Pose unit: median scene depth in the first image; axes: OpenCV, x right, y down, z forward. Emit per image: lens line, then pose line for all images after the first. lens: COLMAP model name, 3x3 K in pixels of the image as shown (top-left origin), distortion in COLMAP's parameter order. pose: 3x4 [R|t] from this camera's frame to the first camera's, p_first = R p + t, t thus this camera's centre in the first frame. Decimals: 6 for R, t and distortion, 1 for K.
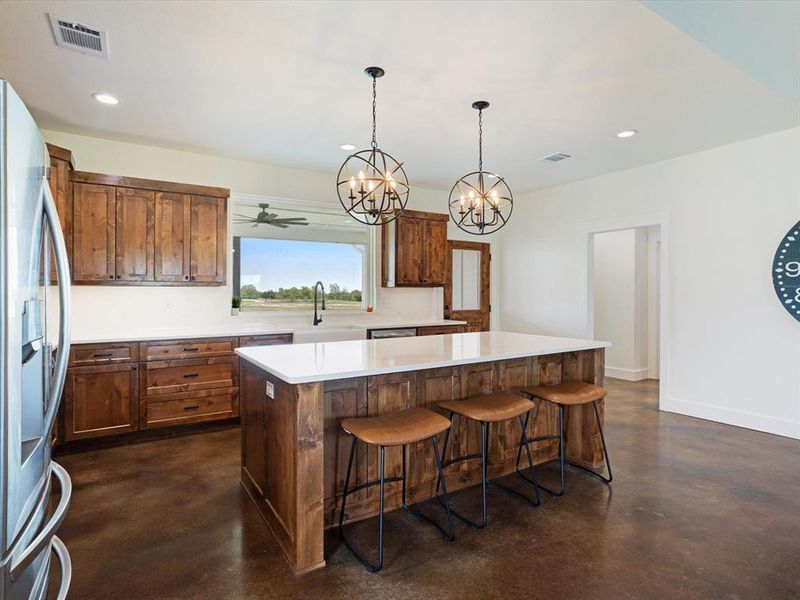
lens RADIAL K [[445.1, 0, 411.3], [0, 445.1, 296.8], [0, 0, 1]] dist [-0.063690, 0.049337]
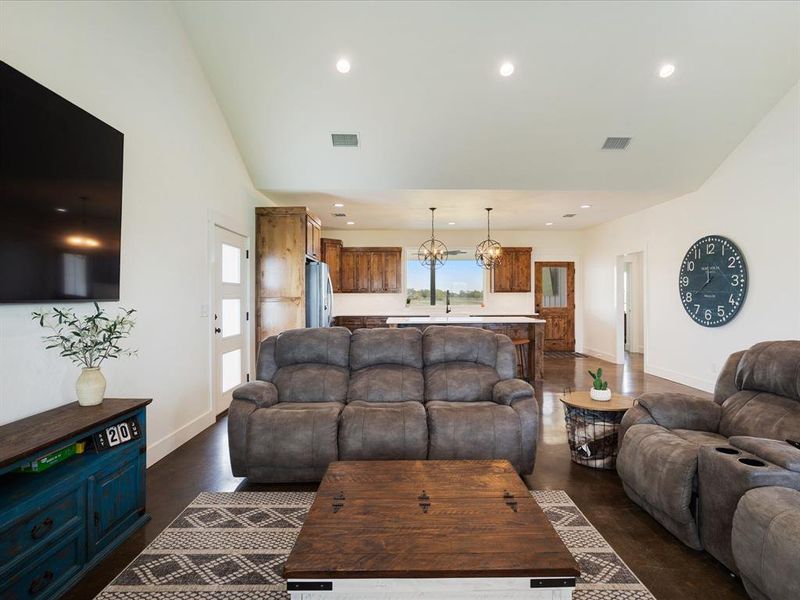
lens RADIAL K [[434.3, 0, 409.0], [0, 434.3, 294.4], [0, 0, 1]] dist [-0.066144, 0.048097]
pose [[0.850729, -0.003133, -0.525595, 0.779527], [-0.002210, 0.999952, -0.009539, 0.002789], [0.525600, 0.009276, 0.850681, -0.829391]]
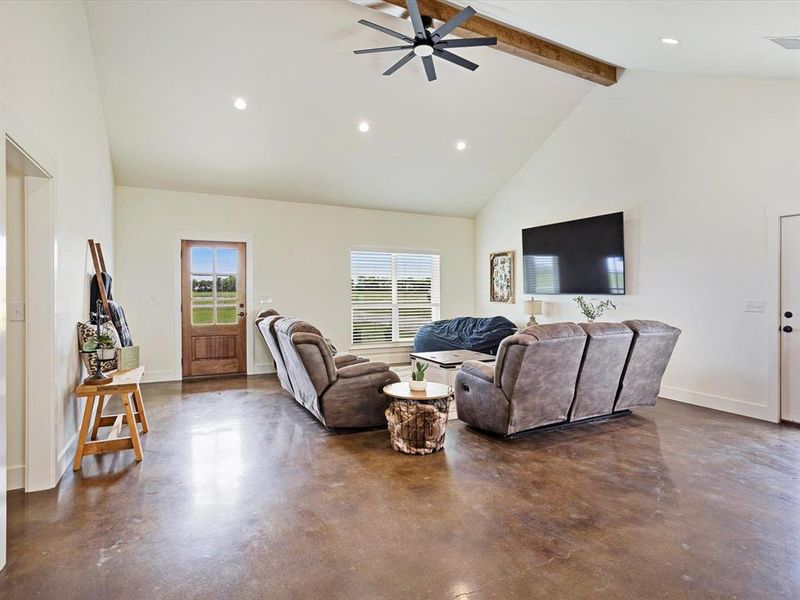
lens RADIAL K [[440.1, 0, 411.3], [0, 440.1, 302.4], [0, 0, 1]] dist [-0.052450, 0.044991]
pose [[-0.997390, -0.004662, 0.072051, 0.610949], [-0.002319, 0.999467, 0.032572, -0.010817], [-0.072164, 0.032320, -0.996869, 0.971236]]
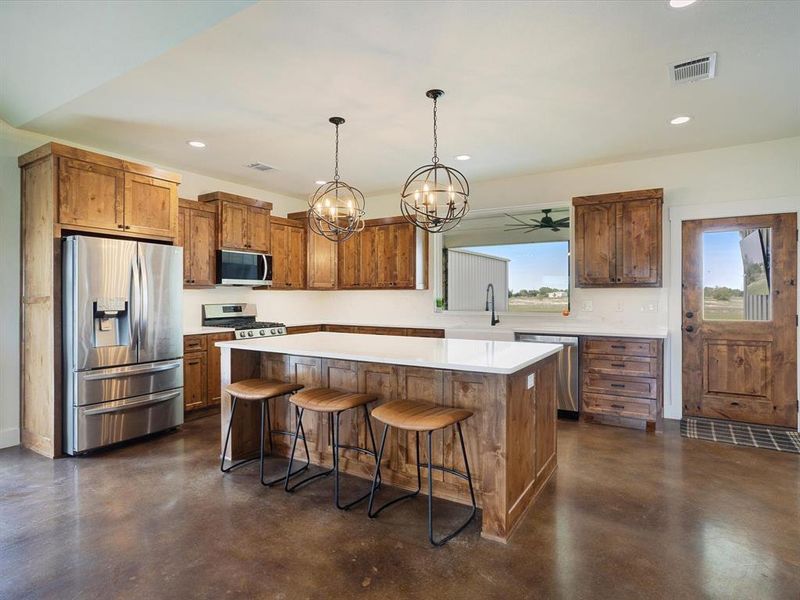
lens RADIAL K [[445.1, 0, 411.3], [0, 445.1, 296.8], [0, 0, 1]] dist [-0.063690, 0.049337]
pose [[0.434489, 0.004057, -0.900668, 0.821440], [-0.006673, 0.999977, 0.001286, -0.005065], [0.900652, 0.005451, 0.434506, 0.463607]]
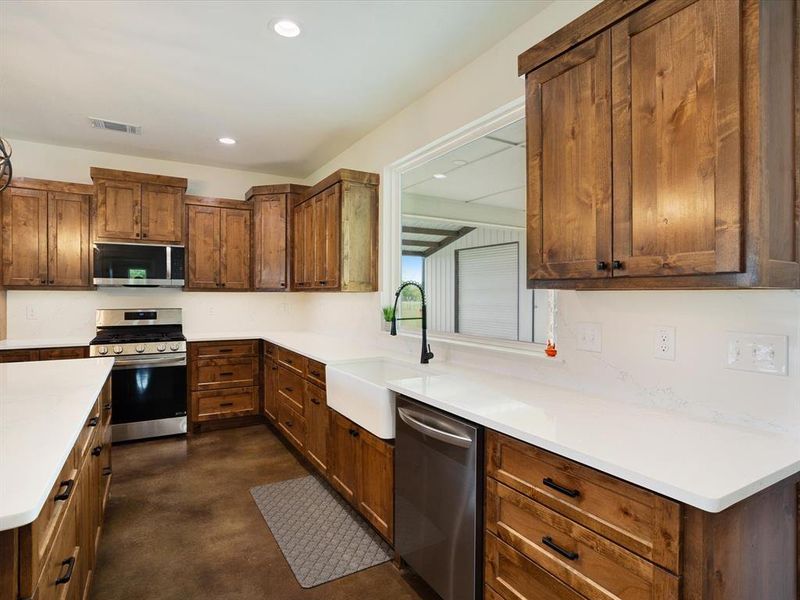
lens RADIAL K [[445.1, 0, 411.3], [0, 445.1, 296.8], [0, 0, 1]] dist [-0.063690, 0.049337]
pose [[-0.037269, 0.007036, -0.999281, 0.406570], [-0.012413, 0.999895, 0.007503, -0.024680], [0.999228, 0.012684, -0.037177, 1.269948]]
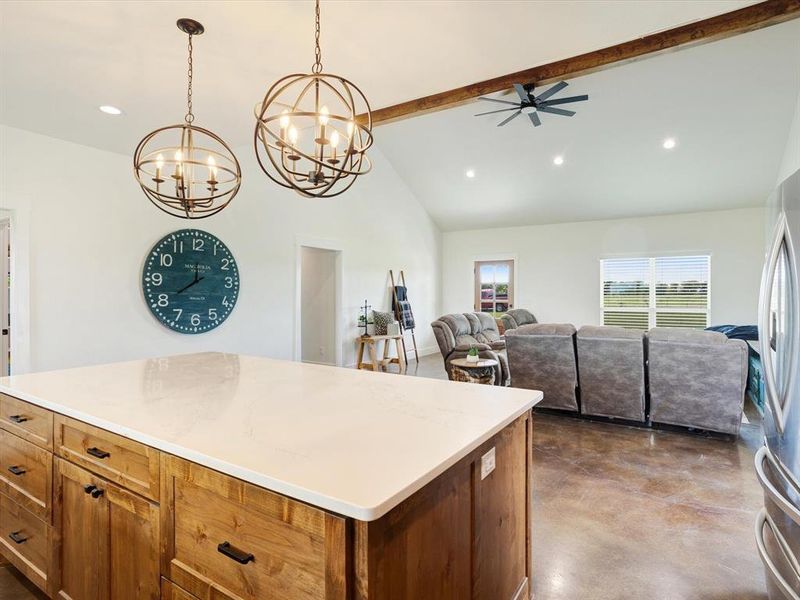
lens RADIAL K [[445.1, 0, 411.3], [0, 445.1, 296.8], [0, 0, 1]] dist [-0.063690, 0.049337]
pose [[-0.435210, -0.005491, 0.900312, -0.495420], [0.009022, 0.999905, 0.010460, -0.019151], [-0.900284, 0.012674, -0.435118, 0.835112]]
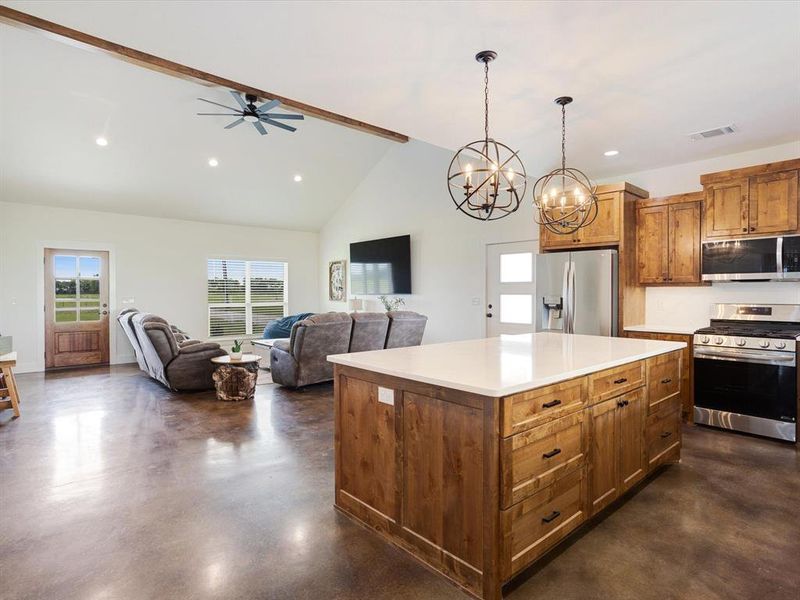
lens RADIAL K [[443.6, 0, 406.3], [0, 443.6, 296.2], [0, 0, 1]] dist [-0.047808, 0.039442]
pose [[-0.987739, 0.002417, -0.156098, 0.356017], [0.000039, 0.999884, 0.015234, -0.013261], [0.156117, 0.015041, -0.987624, 1.485276]]
